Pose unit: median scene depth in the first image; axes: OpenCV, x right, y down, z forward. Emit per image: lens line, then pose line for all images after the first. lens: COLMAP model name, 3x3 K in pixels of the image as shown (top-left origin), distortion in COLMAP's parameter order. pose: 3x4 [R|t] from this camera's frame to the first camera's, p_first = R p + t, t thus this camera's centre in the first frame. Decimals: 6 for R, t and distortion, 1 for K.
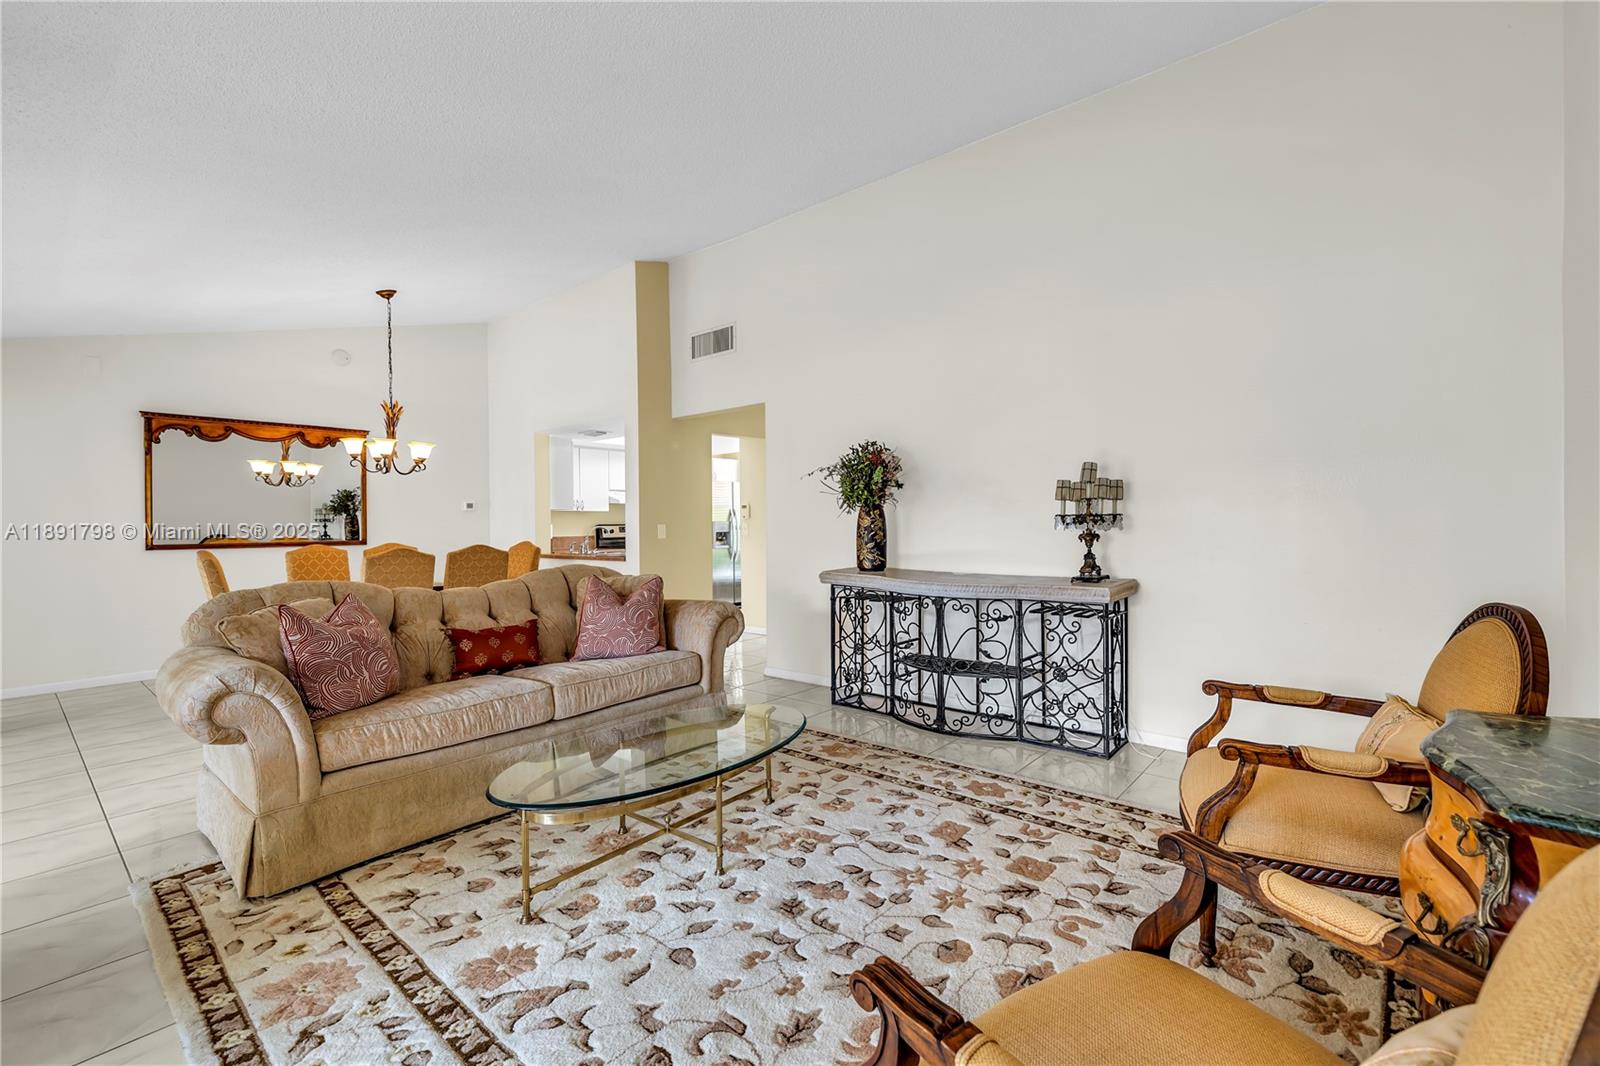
lens RADIAL K [[687.8, 0, 803.7], [0, 687.8, 519.2], [0, 0, 1]] dist [0.000914, 0.000250]
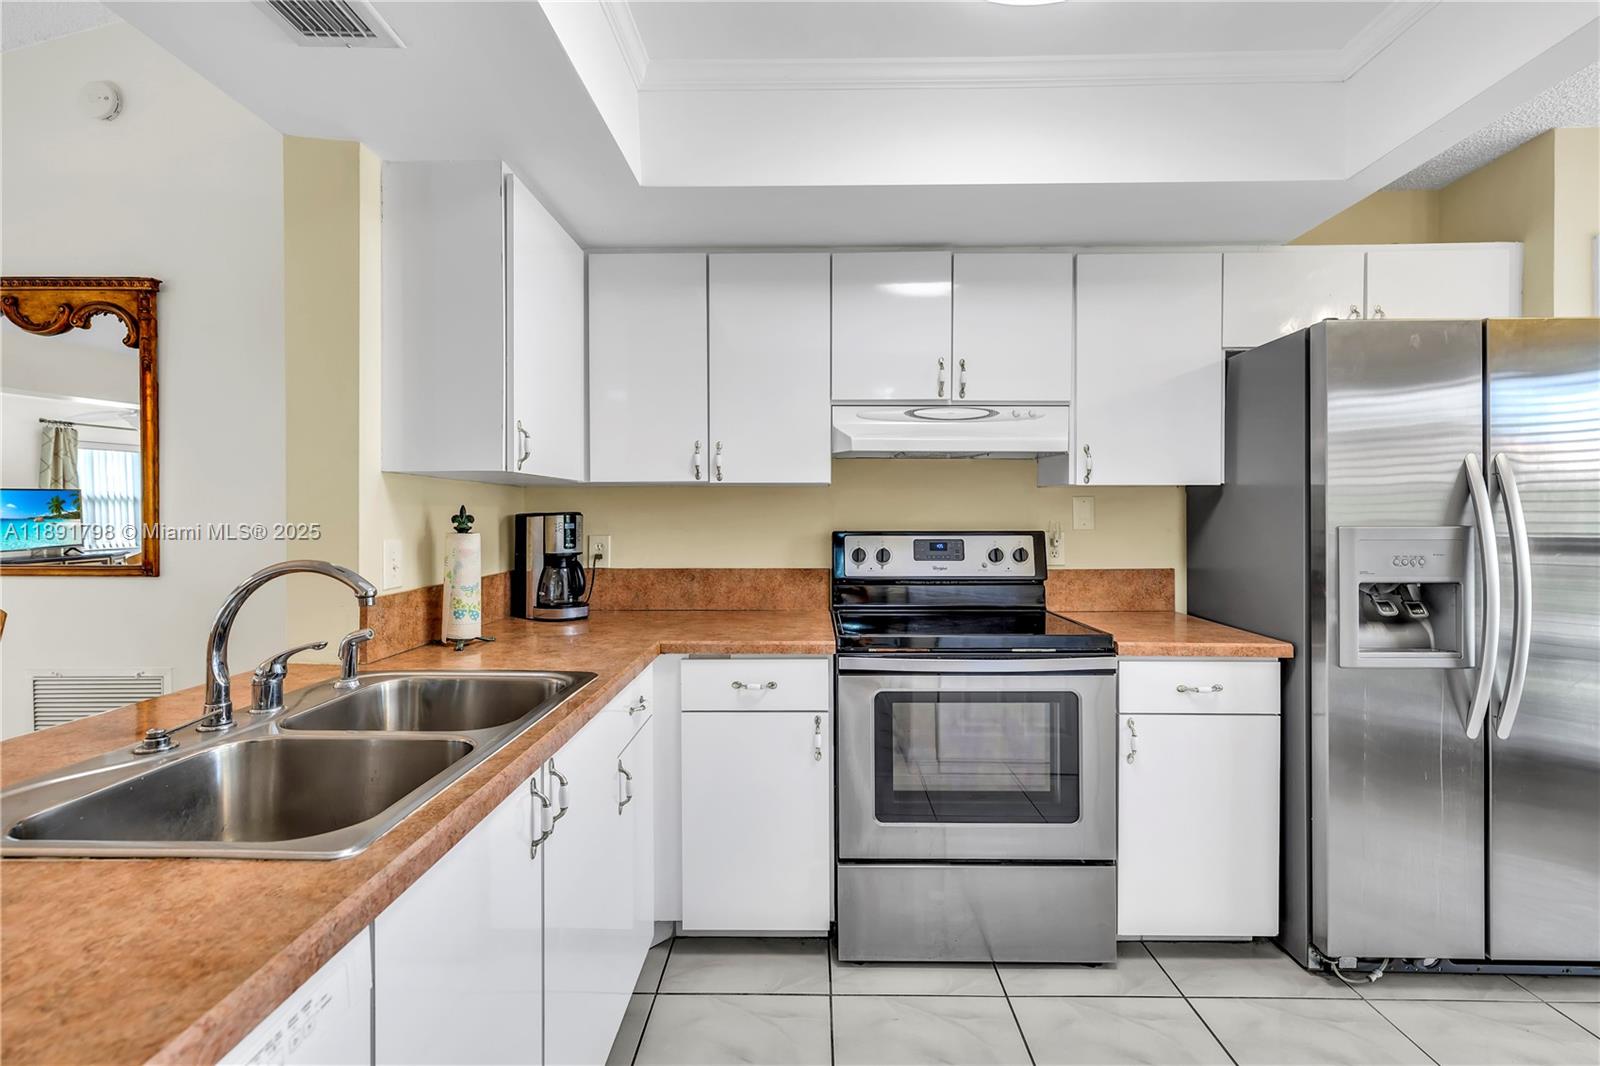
lens RADIAL K [[687.8, 0, 803.7], [0, 687.8, 519.2], [0, 0, 1]] dist [0.000914, 0.000250]
pose [[0.638639, 0.012847, -0.769400, -0.193589], [-0.000980, 0.999873, 0.015882, -0.003627], [0.769506, -0.009389, 0.638570, 1.852341]]
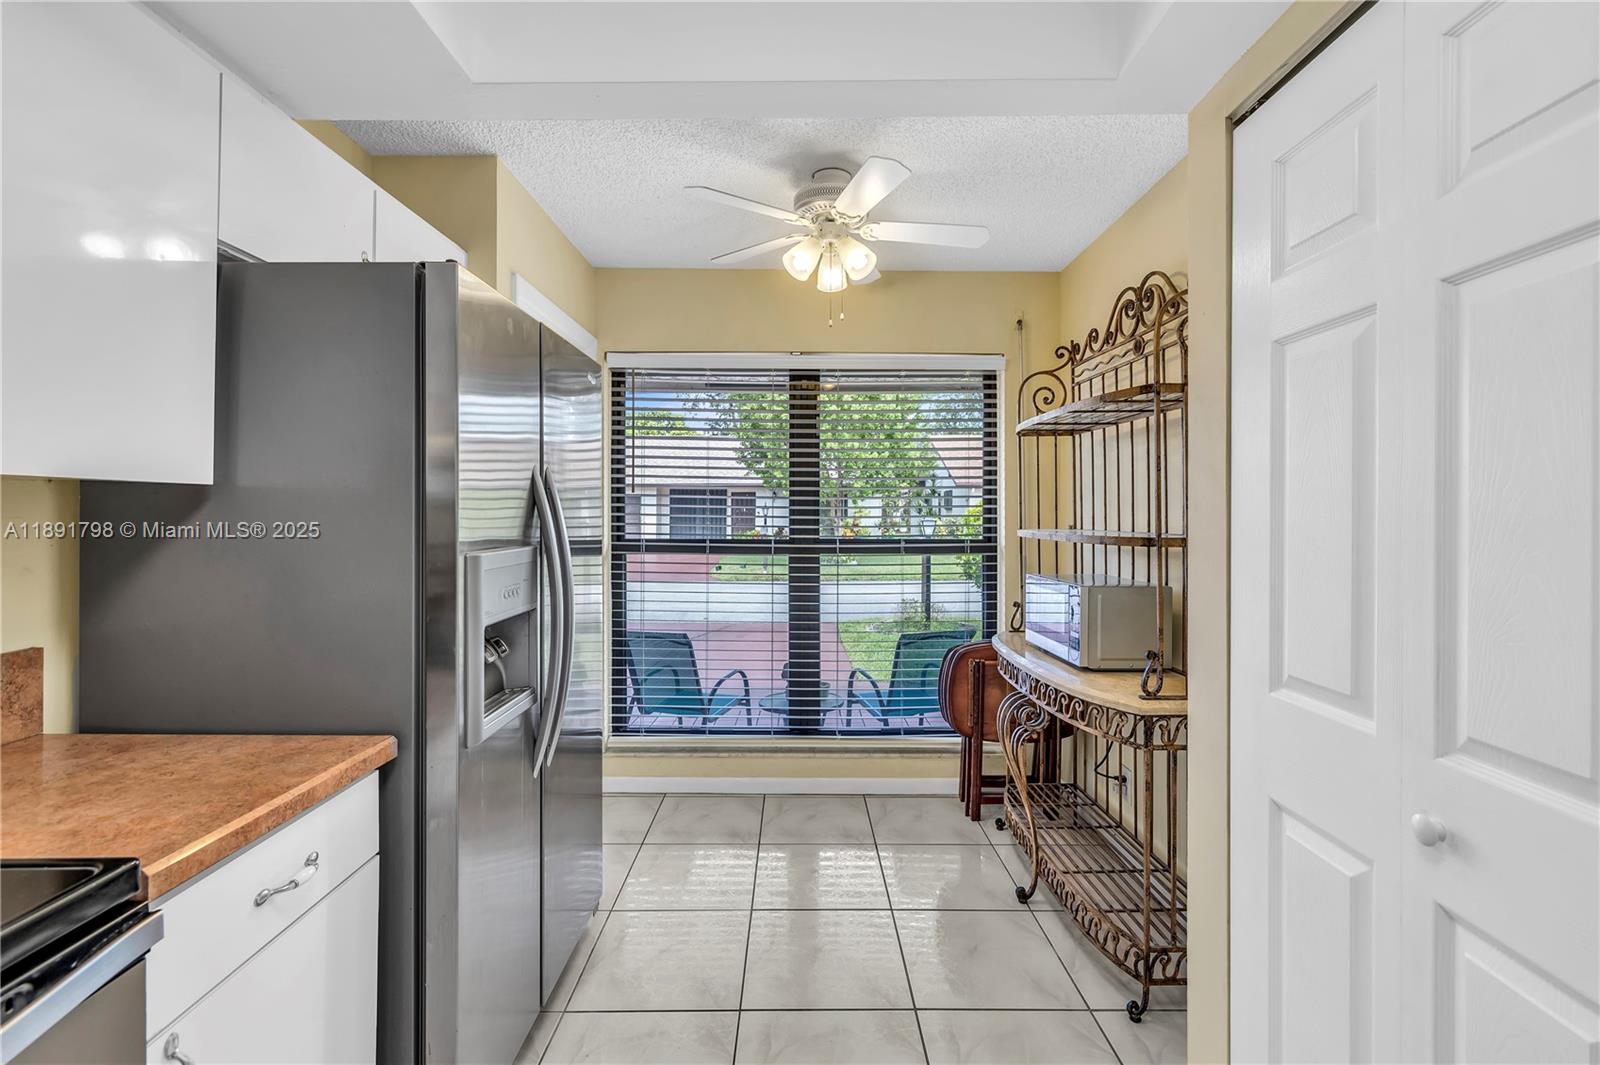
lens RADIAL K [[687.8, 0, 803.7], [0, 687.8, 518.7], [0, 0, 1]] dist [0.000914, 0.000250]
pose [[0.756495, 0.004412, 0.653984, -0.420830], [-0.010734, 0.999926, 0.005671, -0.013234], [-0.653911, -0.011310, 0.756487, 2.071462]]
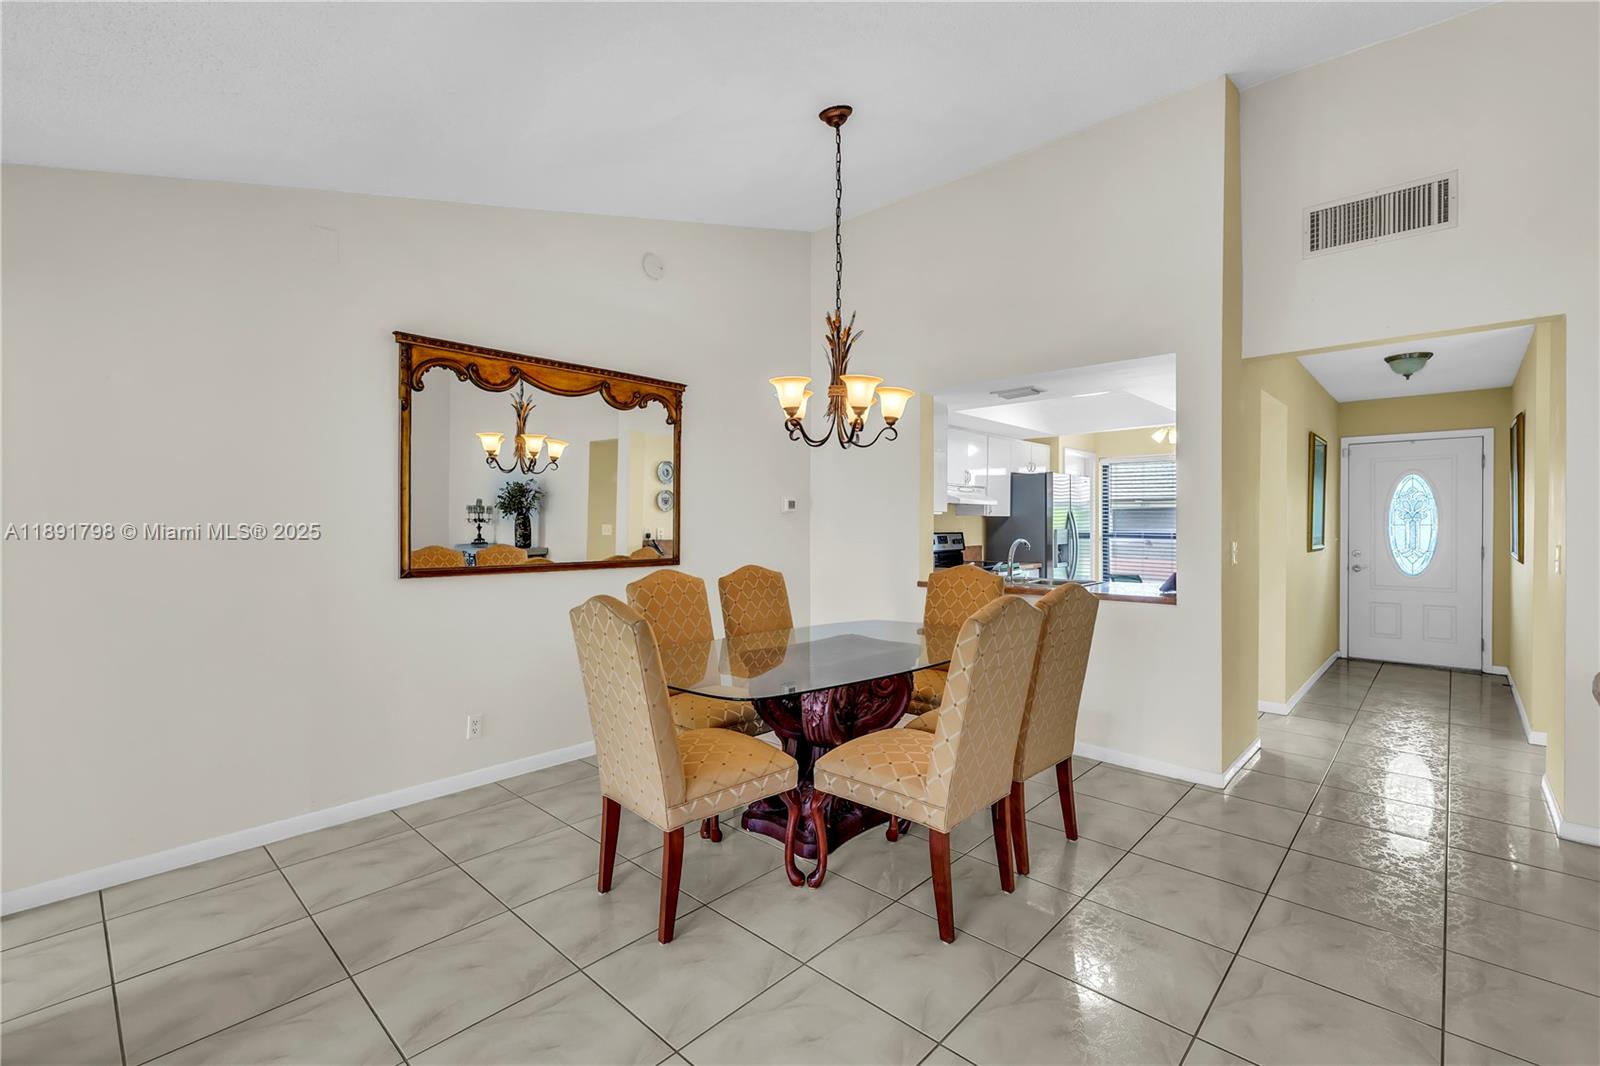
lens RADIAL K [[697.6, 0, 809.4], [0, 697.6, 538.8], [0, 0, 1]] dist [-0.000929, 0.000058]
pose [[0.999162, 0.013613, -0.038603, -0.880443], [-0.012479, 0.999488, 0.029455, -0.013011], [0.038985, -0.028948, 0.998820, 0.642104]]
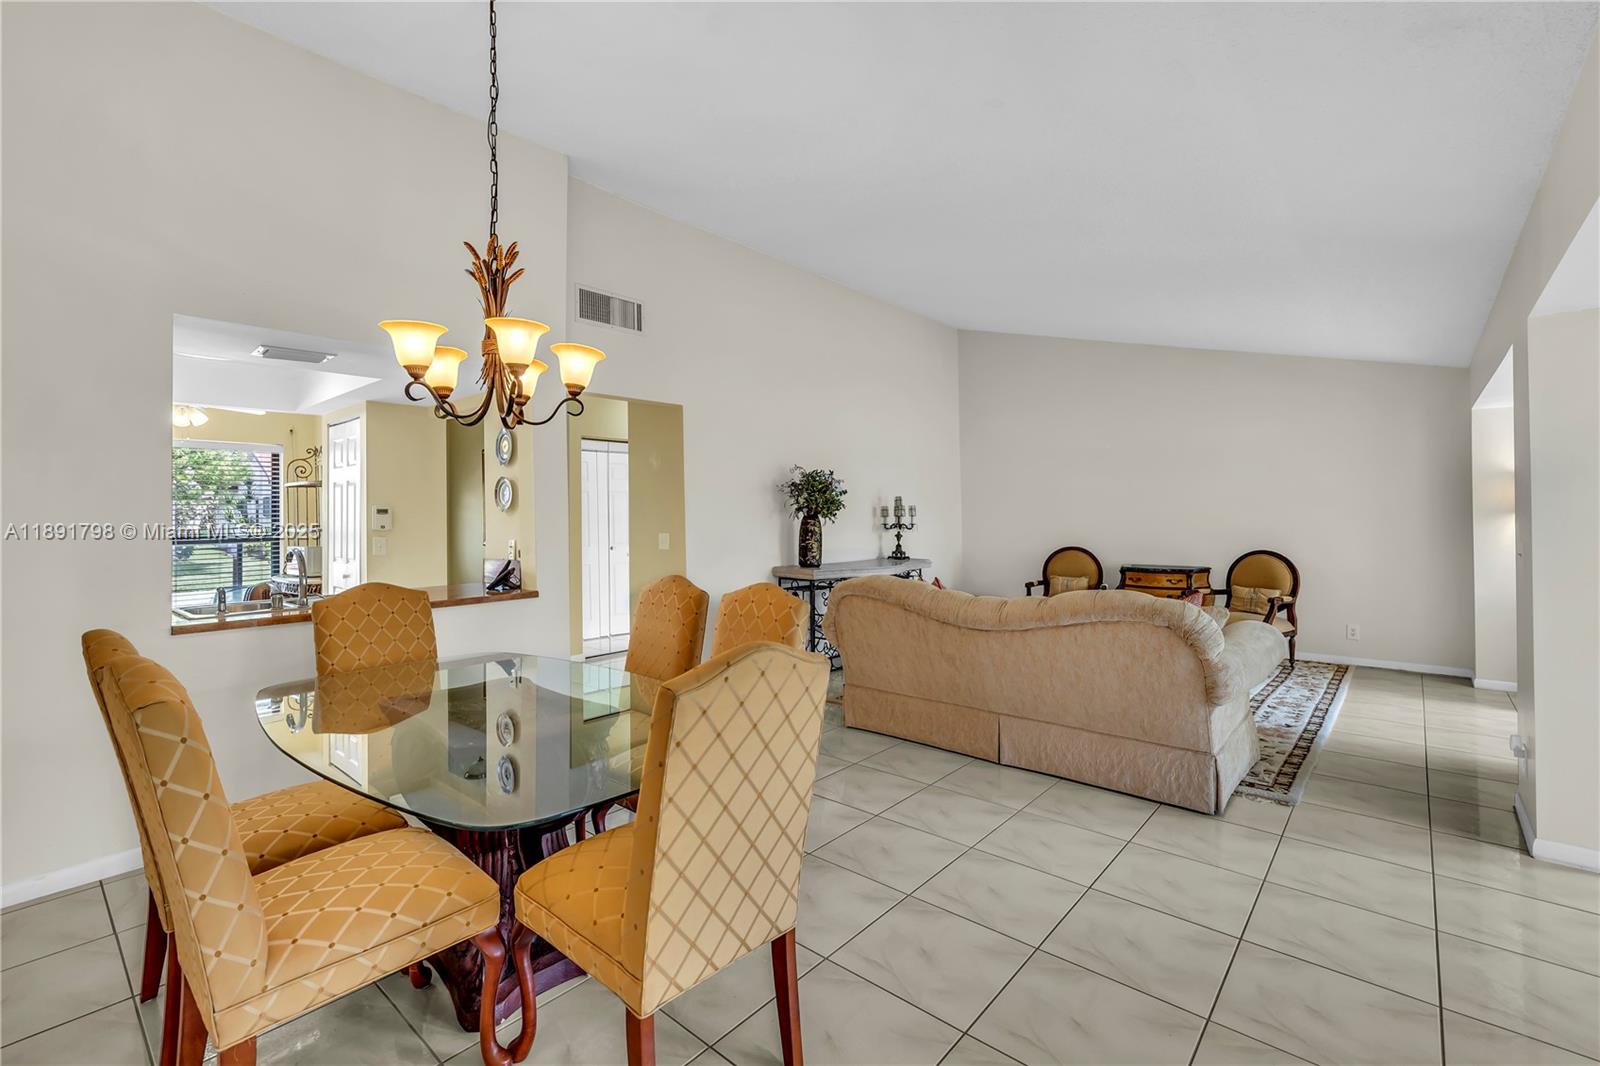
lens RADIAL K [[704.9, 0, 798.7], [0, 704.9, 507.2], [0, 0, 1]] dist [0.001959, -0.000076]
pose [[0.013500, 0.017563, 0.999755, -1.469009], [0.005382, 0.999830, -0.017637, -0.019090], [-0.999894, 0.005619, 0.013404, 1.203537]]
